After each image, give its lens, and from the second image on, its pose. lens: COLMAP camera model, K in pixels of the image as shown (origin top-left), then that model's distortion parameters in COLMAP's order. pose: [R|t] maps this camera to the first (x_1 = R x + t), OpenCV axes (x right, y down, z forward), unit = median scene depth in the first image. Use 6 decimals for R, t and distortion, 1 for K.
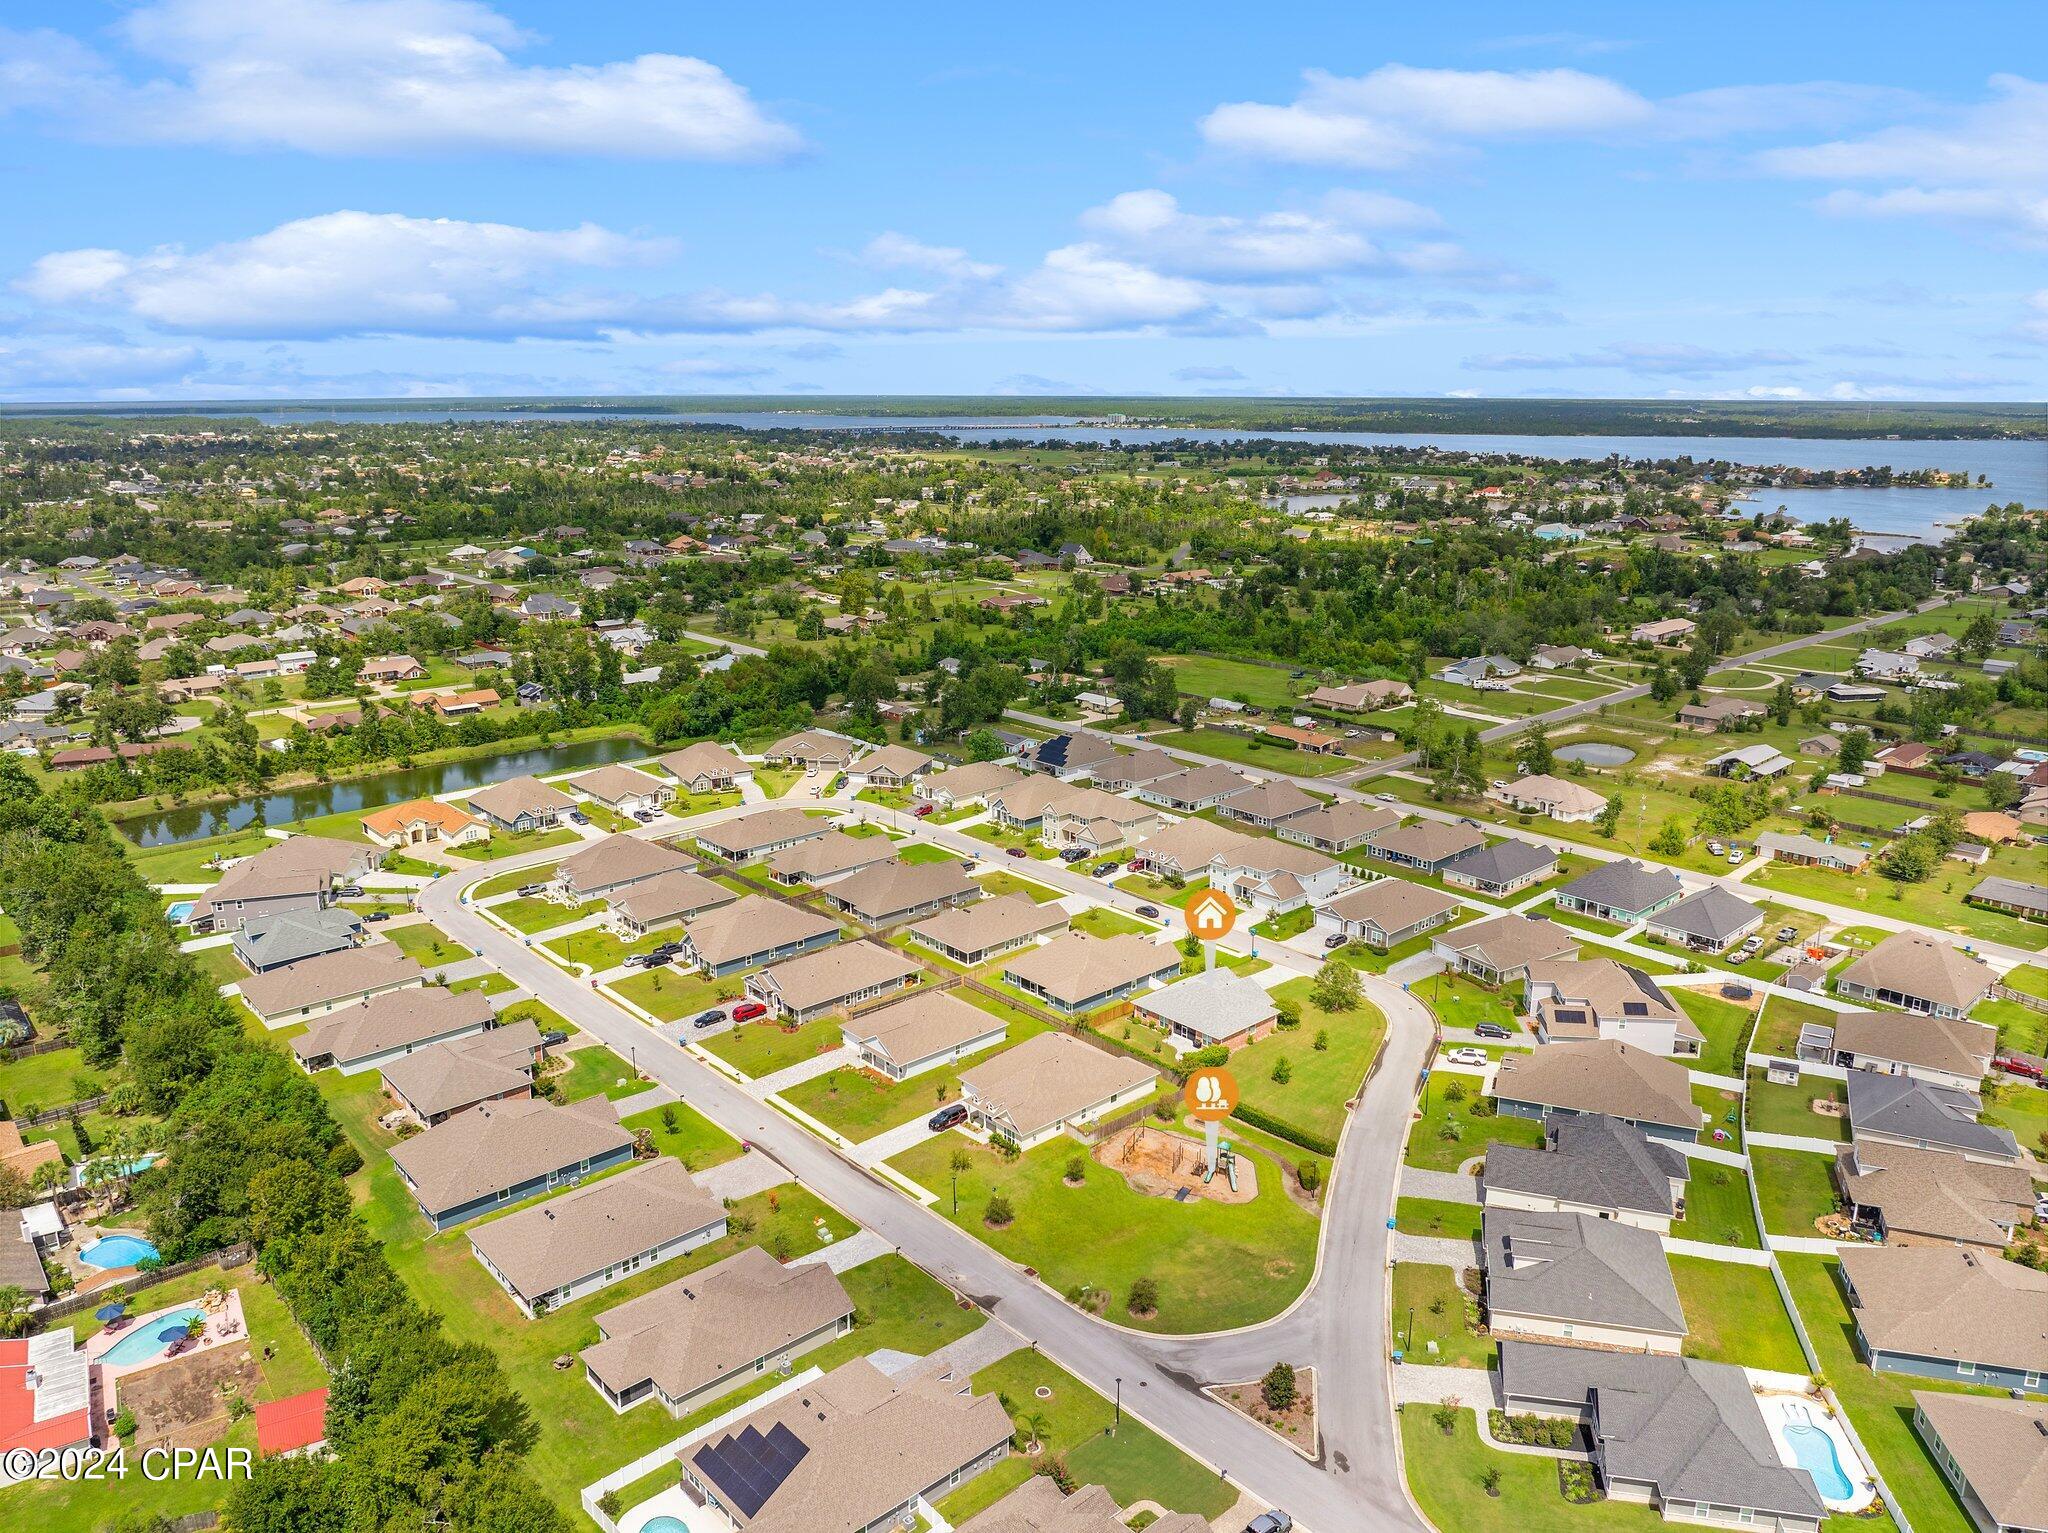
lens RADIAL K [[1439.2, 0, 1031.6], [0, 1439.2, 755.9], [0, 0, 1]] dist [-0.025603, -0.007138]
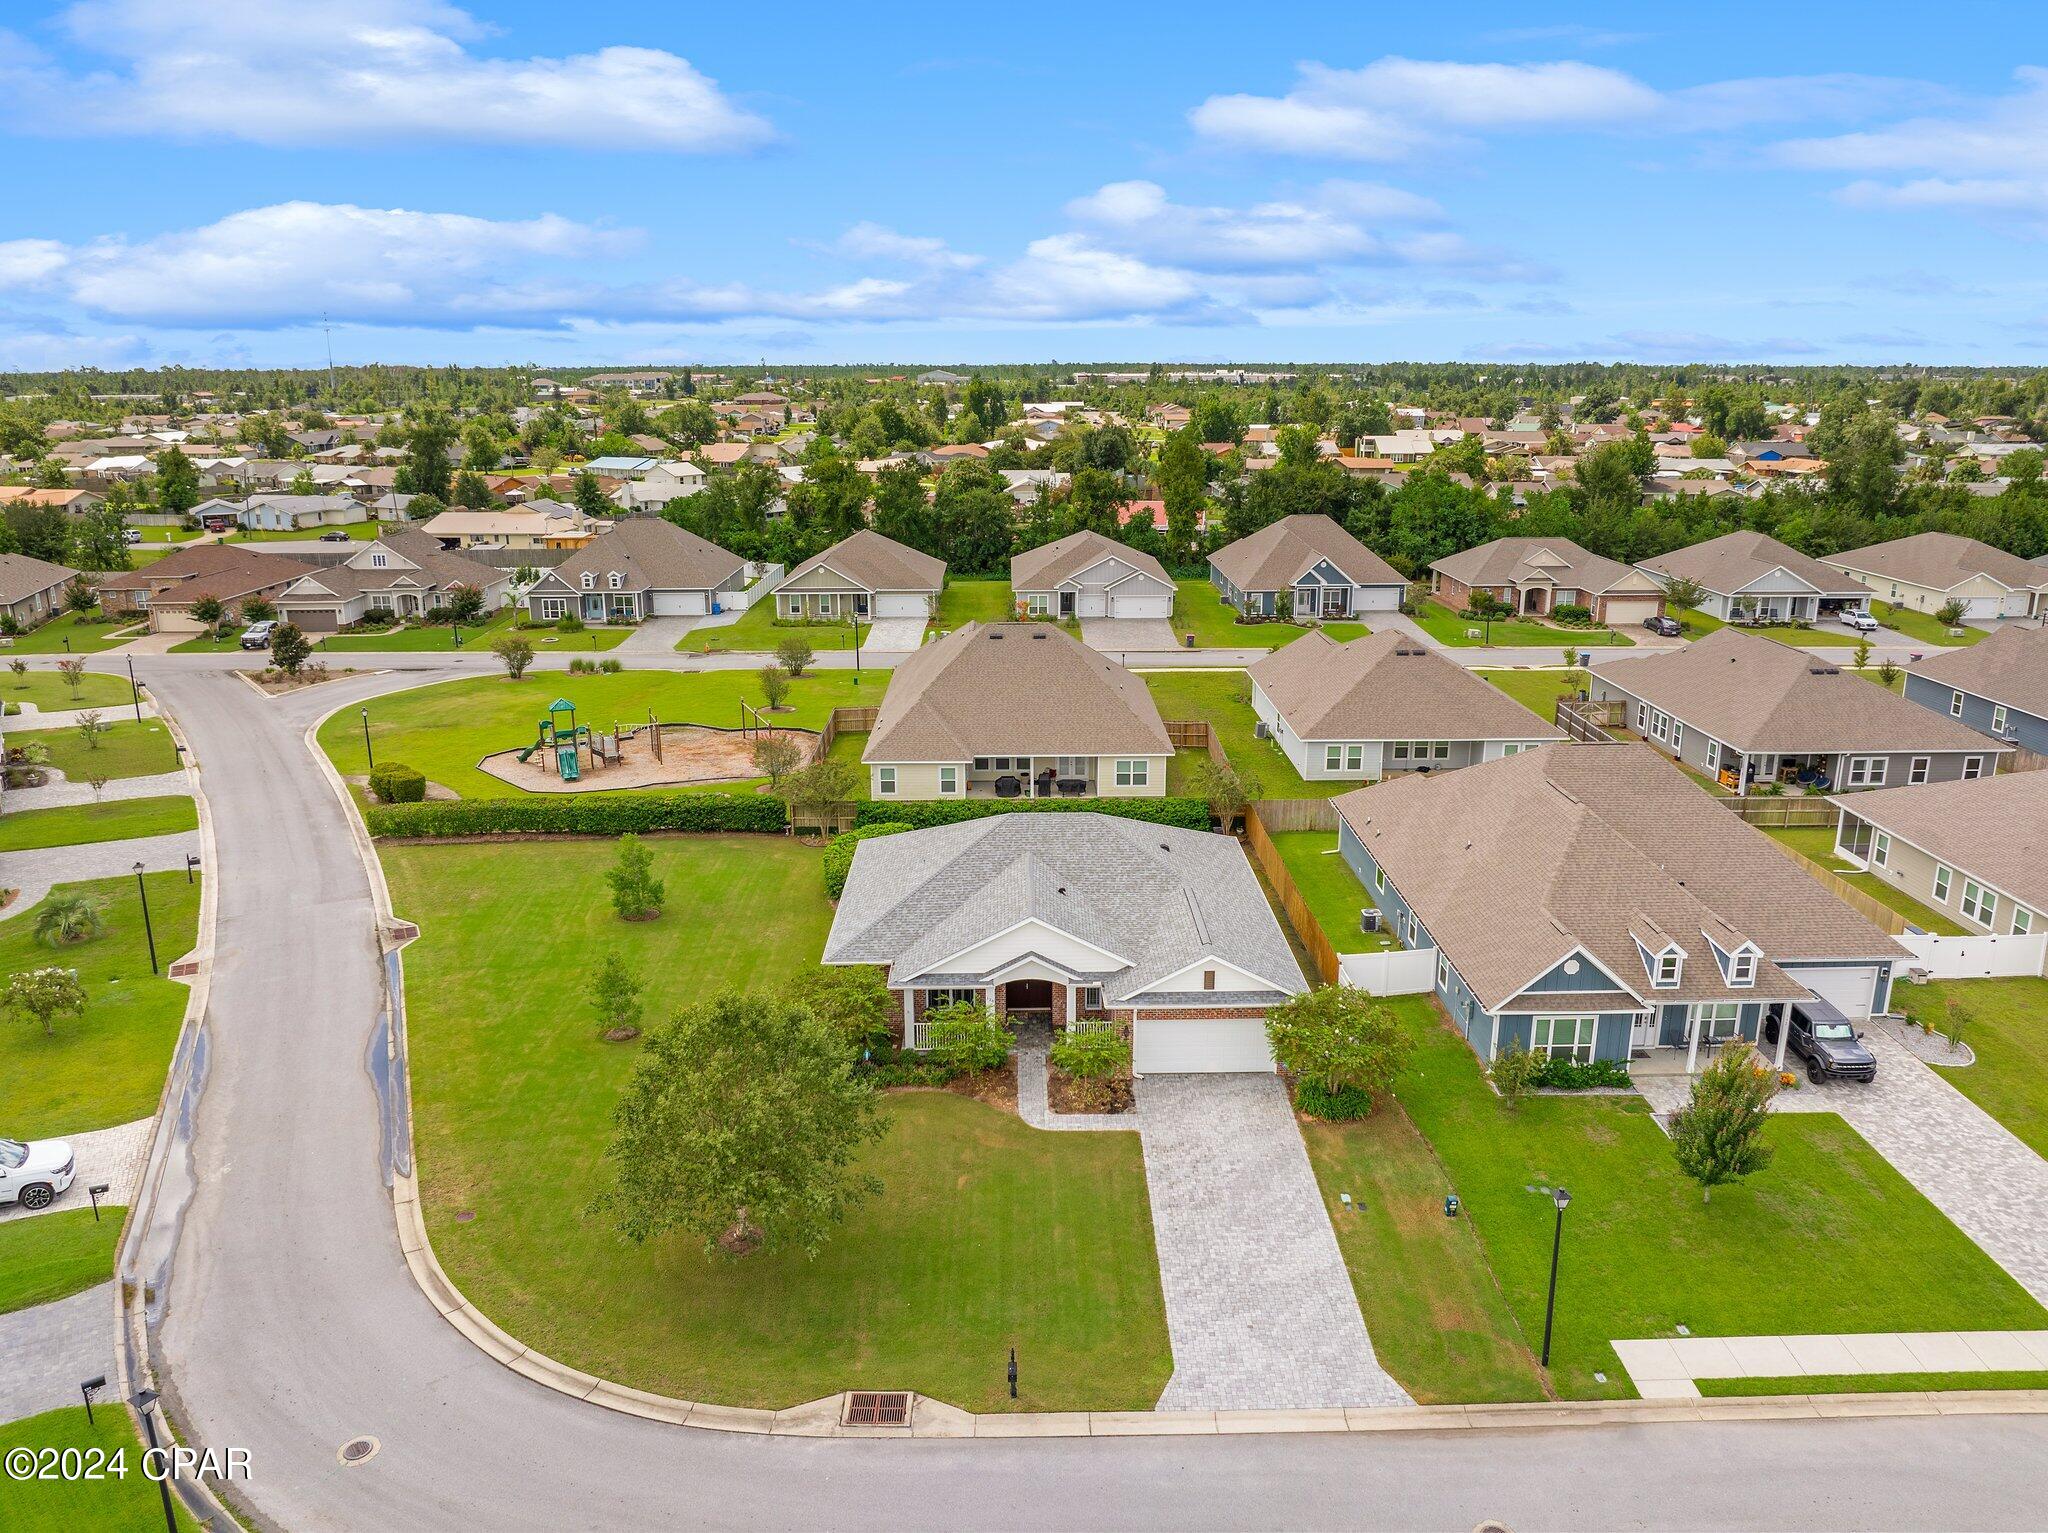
lens RADIAL K [[1441.0, 0, 1024.0], [0, 1441.0, 766.5], [0, 0, 1]] dist [-0.057205, 0.029777]
pose [[-0.661480, 0.210046, -0.719948, 0.267612], [-0.177984, 0.888585, 0.422775, 0.027838], [0.728537, 0.407796, -0.550396, 0.944503]]
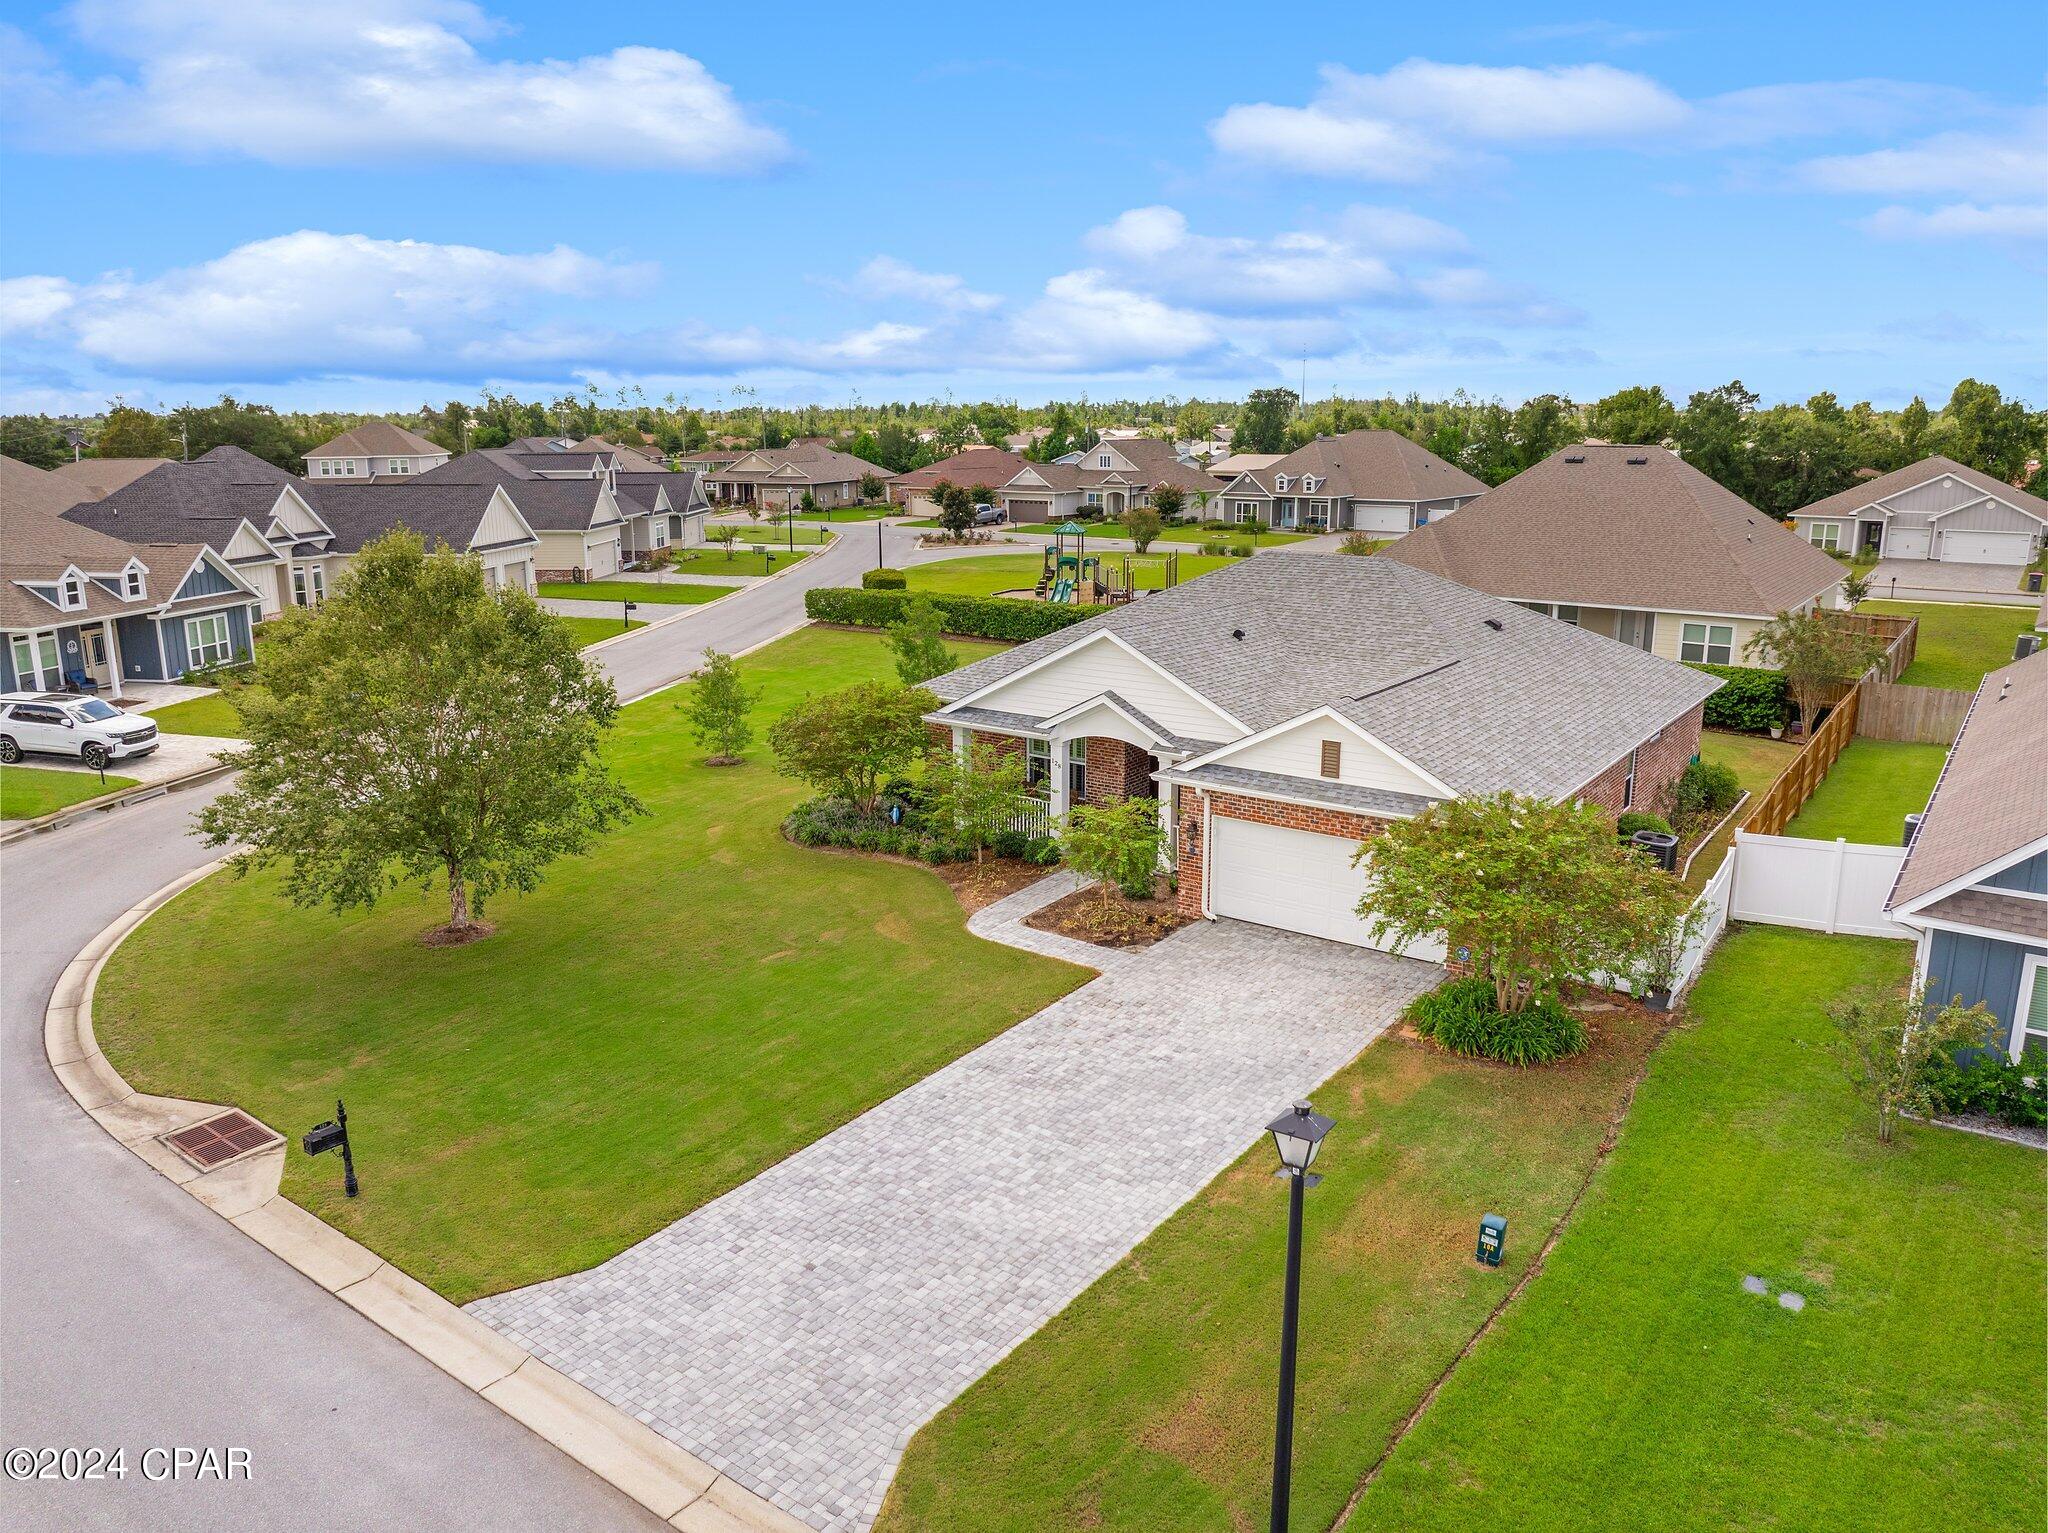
lens RADIAL K [[1434.2, 0, 1012.1], [0, 1434.2, 763.0], [0, 0, 1]] dist [-0.043500, 0.004362]
pose [[-0.980691, 0.058838, -0.186500, 0.161029], [-0.035520, 0.884212, 0.465733, 0.082557], [0.192309, 0.463365, -0.865049, 0.954408]]
